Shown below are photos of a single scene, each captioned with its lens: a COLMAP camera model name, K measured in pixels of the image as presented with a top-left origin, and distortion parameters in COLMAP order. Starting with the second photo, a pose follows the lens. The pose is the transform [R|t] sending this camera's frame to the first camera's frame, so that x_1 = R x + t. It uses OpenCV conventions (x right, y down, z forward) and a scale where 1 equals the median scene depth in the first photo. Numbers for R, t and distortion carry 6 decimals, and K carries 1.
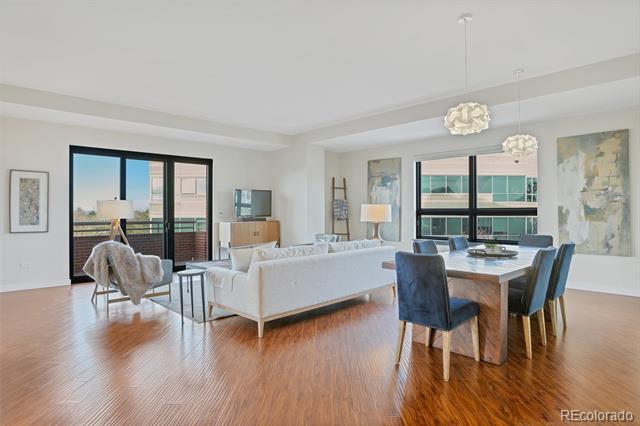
lens RADIAL K [[344.7, 0, 317.4], [0, 344.7, 211.4], [0, 0, 1]] dist [-0.048024, 0.002029]
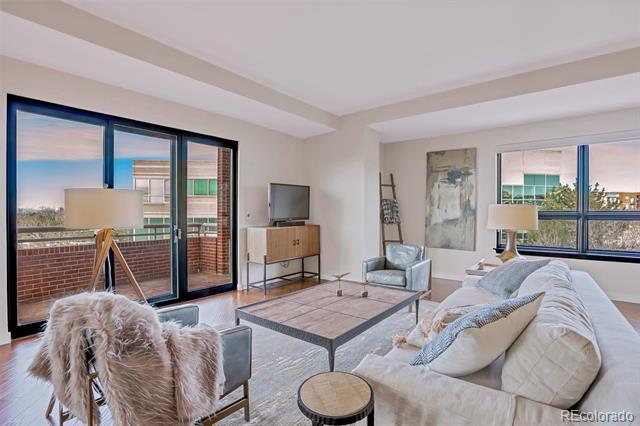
lens RADIAL K [[318.2, 0, 328.4], [0, 318.2, 213.1], [0, 0, 1]] dist [-0.039669, 0.012293]
pose [[0.987771, 0.005426, 0.155818, -0.210806], [-0.005631, 0.999984, 0.000874, -0.000814], [-0.155811, -0.001740, 0.987785, 0.292627]]
